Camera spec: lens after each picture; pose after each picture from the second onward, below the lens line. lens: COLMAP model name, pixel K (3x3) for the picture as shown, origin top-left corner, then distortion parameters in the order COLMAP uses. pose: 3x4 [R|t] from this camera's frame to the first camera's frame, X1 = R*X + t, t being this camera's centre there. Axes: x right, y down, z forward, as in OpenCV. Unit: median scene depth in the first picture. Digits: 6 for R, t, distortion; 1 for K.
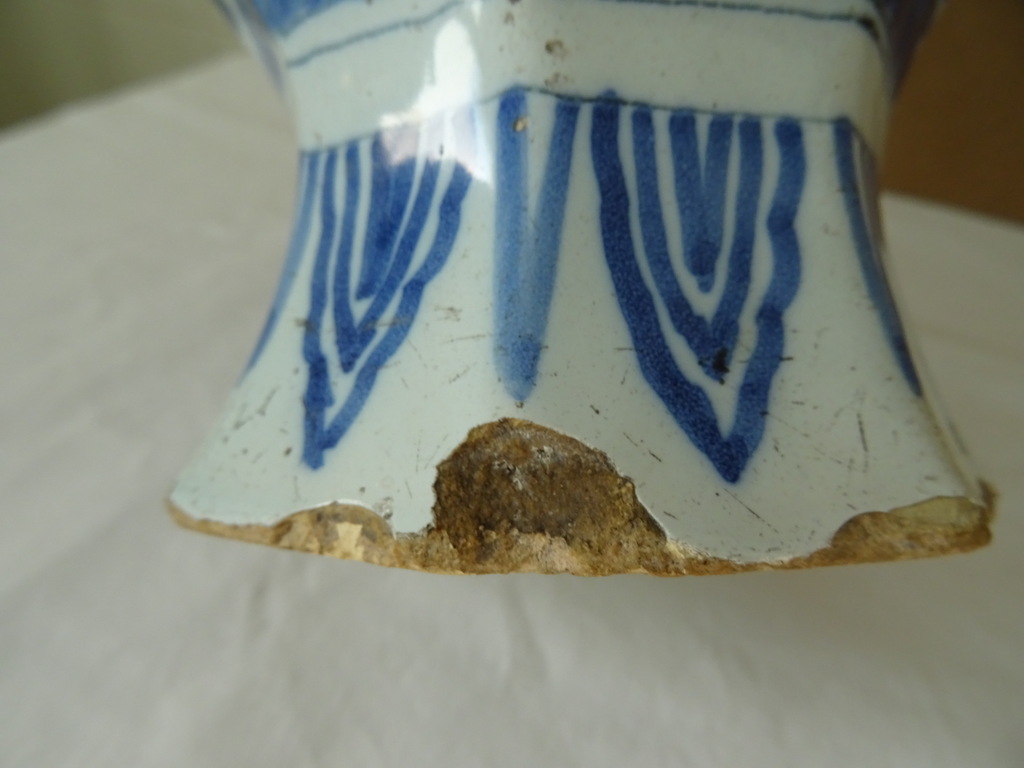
lens RADIAL K [[738.0, 0, 508.3], [0, 738.0, 386.4], [0, 0, 1]] dist [0.003218, -0.026528]
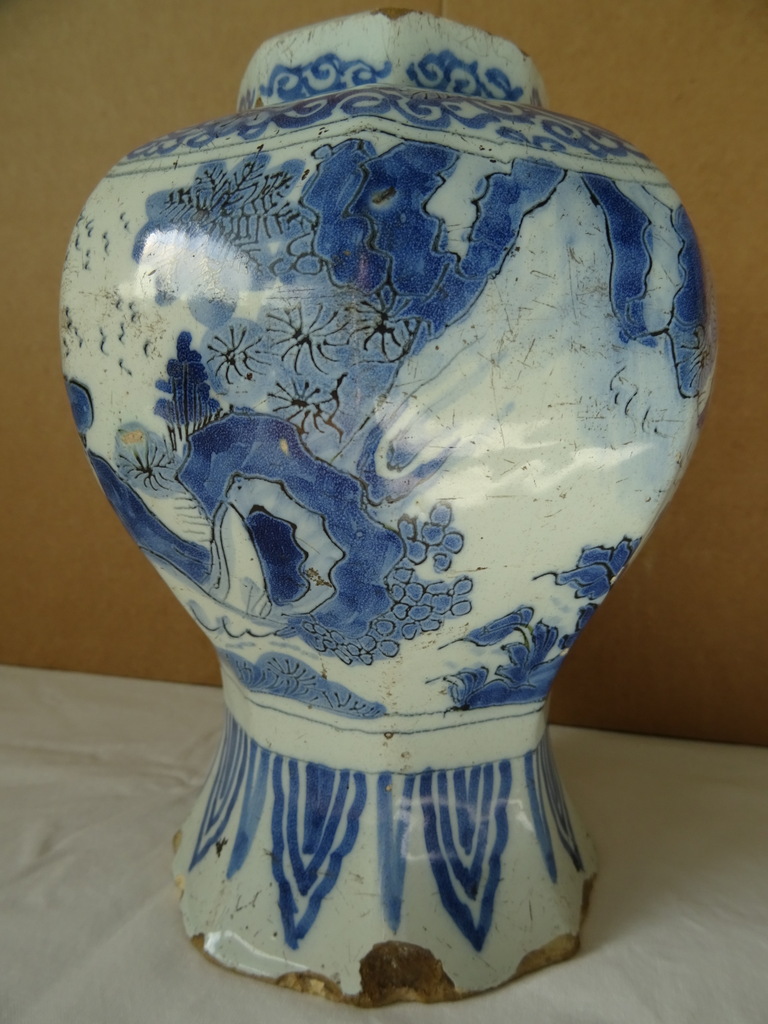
lens RADIAL K [[738.0, 0, 377.4], [0, 738.0, 512.4], [0, 0, 1]] dist [0.003218, -0.026528]
pose [[0.977995, -0.007344, 0.208498, -0.476415], [-0.011437, 0.995990, 0.088730, -1.395478], [-0.208314, -0.089162, 0.973989, -1.067868]]
